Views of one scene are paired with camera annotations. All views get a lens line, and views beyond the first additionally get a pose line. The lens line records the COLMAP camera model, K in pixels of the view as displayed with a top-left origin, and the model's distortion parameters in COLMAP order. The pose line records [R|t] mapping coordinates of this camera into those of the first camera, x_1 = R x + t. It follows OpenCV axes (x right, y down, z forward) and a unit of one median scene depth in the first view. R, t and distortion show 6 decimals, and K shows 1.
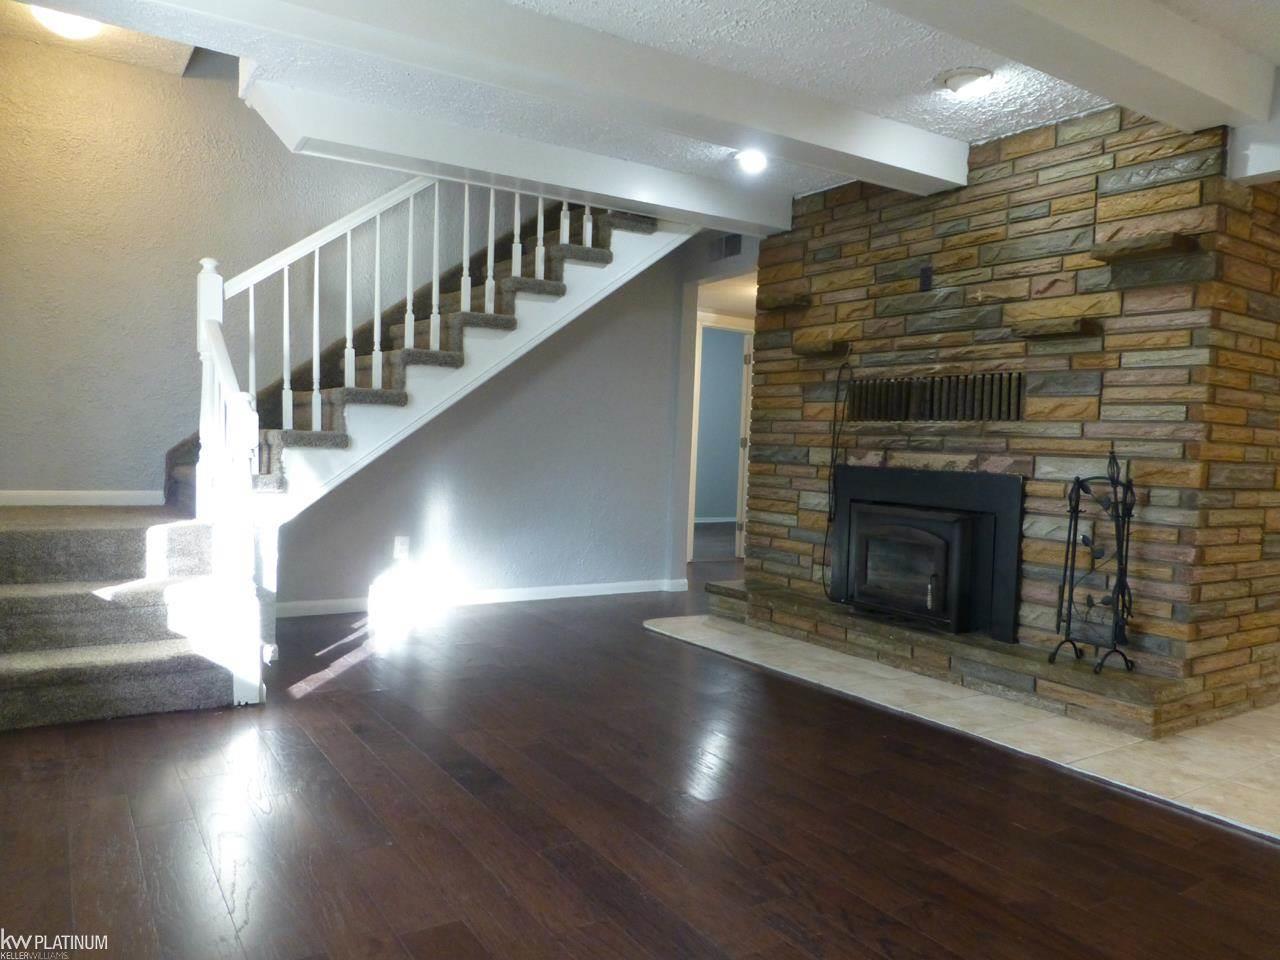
lens RADIAL K [[920.5, 0, 639.4], [0, 920.5, 484.1], [0, 0, 1]] dist [-0.044764, 0.035096]
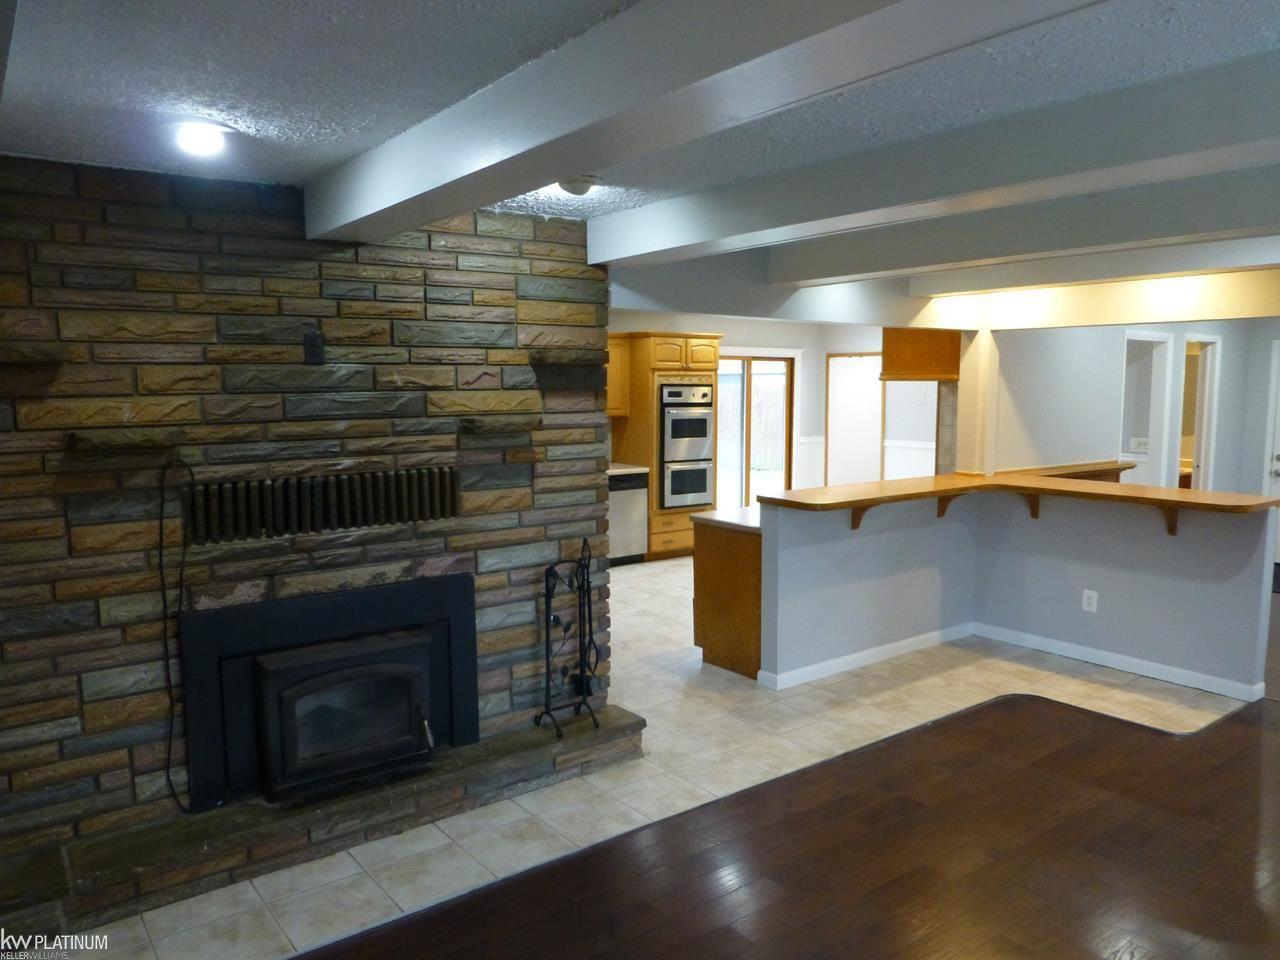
lens RADIAL K [[920.5, 0, 641.7], [0, 920.5, 481.5], [0, 0, 1]] dist [-0.044764, 0.035096]
pose [[-0.069297, -0.145388, 0.986945, -0.517638], [0.051775, 0.987466, 0.149100, -0.231035], [-0.996252, 0.061432, -0.060901, 0.840396]]
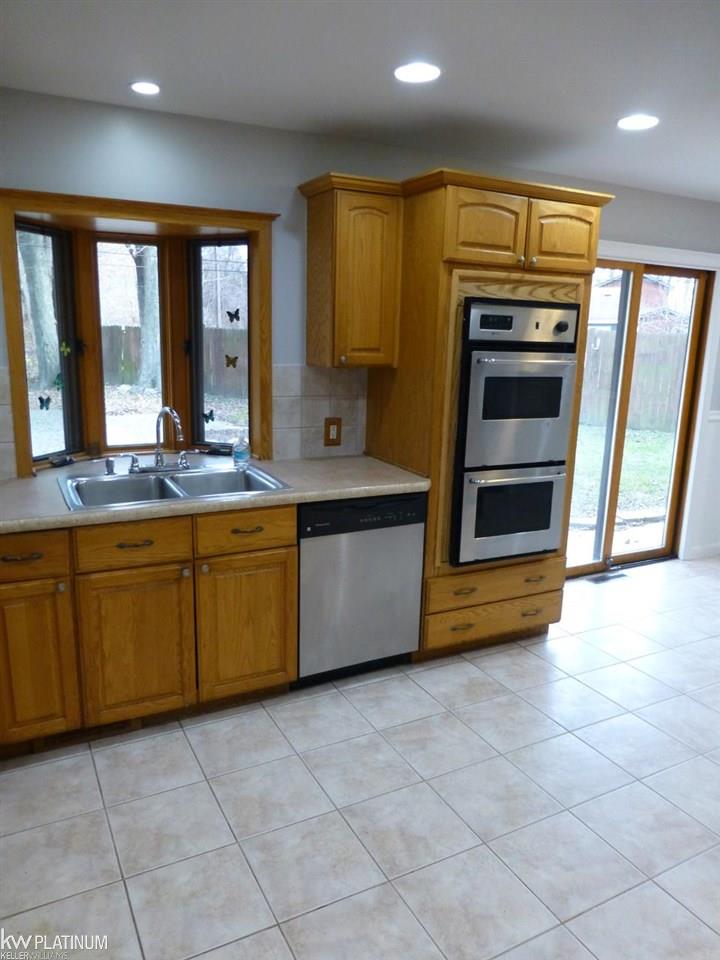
lens RADIAL K [[690.3, 0, 352.2], [0, 690.3, 479.0], [0, 0, 1]] dist [-0.044764, 0.035096]
pose [[0.109005, -0.245118, 0.963346, 0.841329], [0.035281, 0.969464, 0.242683, -0.130539], [-0.993415, 0.007534, 0.114324, 0.692220]]
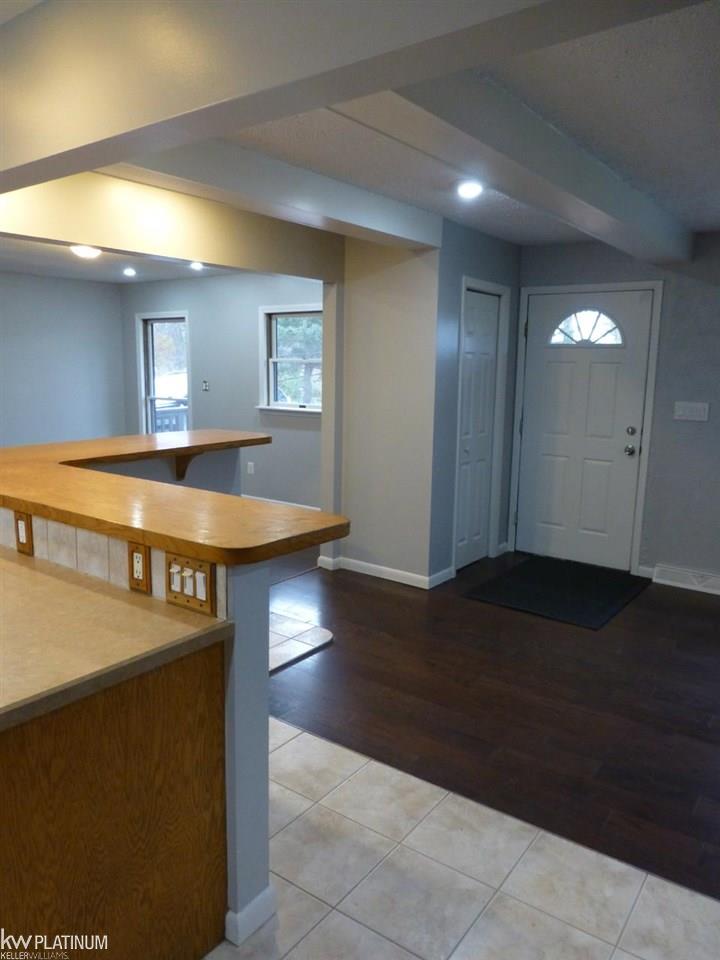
lens RADIAL K [[690.3, 0, 361.7], [0, 690.3, 484.4], [0, 0, 1]] dist [-0.044764, 0.035096]
pose [[-0.934779, 0.006386, -0.355173, 0.764752], [-0.074178, 0.974288, 0.212746, -0.148896], [0.347400, 0.225217, -0.910270, 0.982897]]
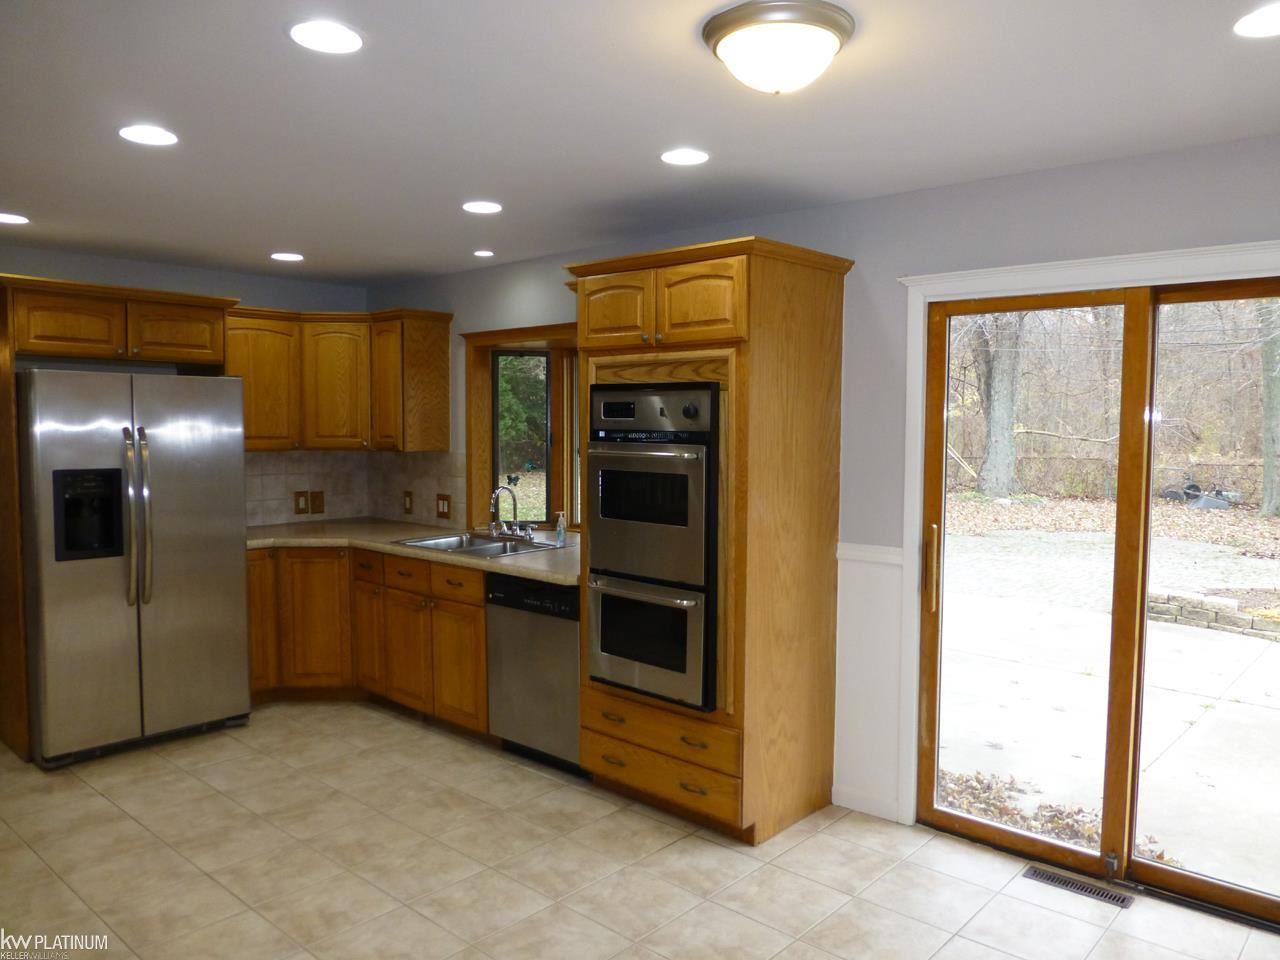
lens RADIAL K [[920.5, 0, 666.4], [0, 920.5, 489.5], [0, 0, 1]] dist [-0.044764, 0.035096]
pose [[0.963095, -0.051186, 0.264250, 1.401383], [0.044706, 0.998535, 0.030482, -0.059854], [-0.265423, -0.017543, 0.963972, -0.218085]]
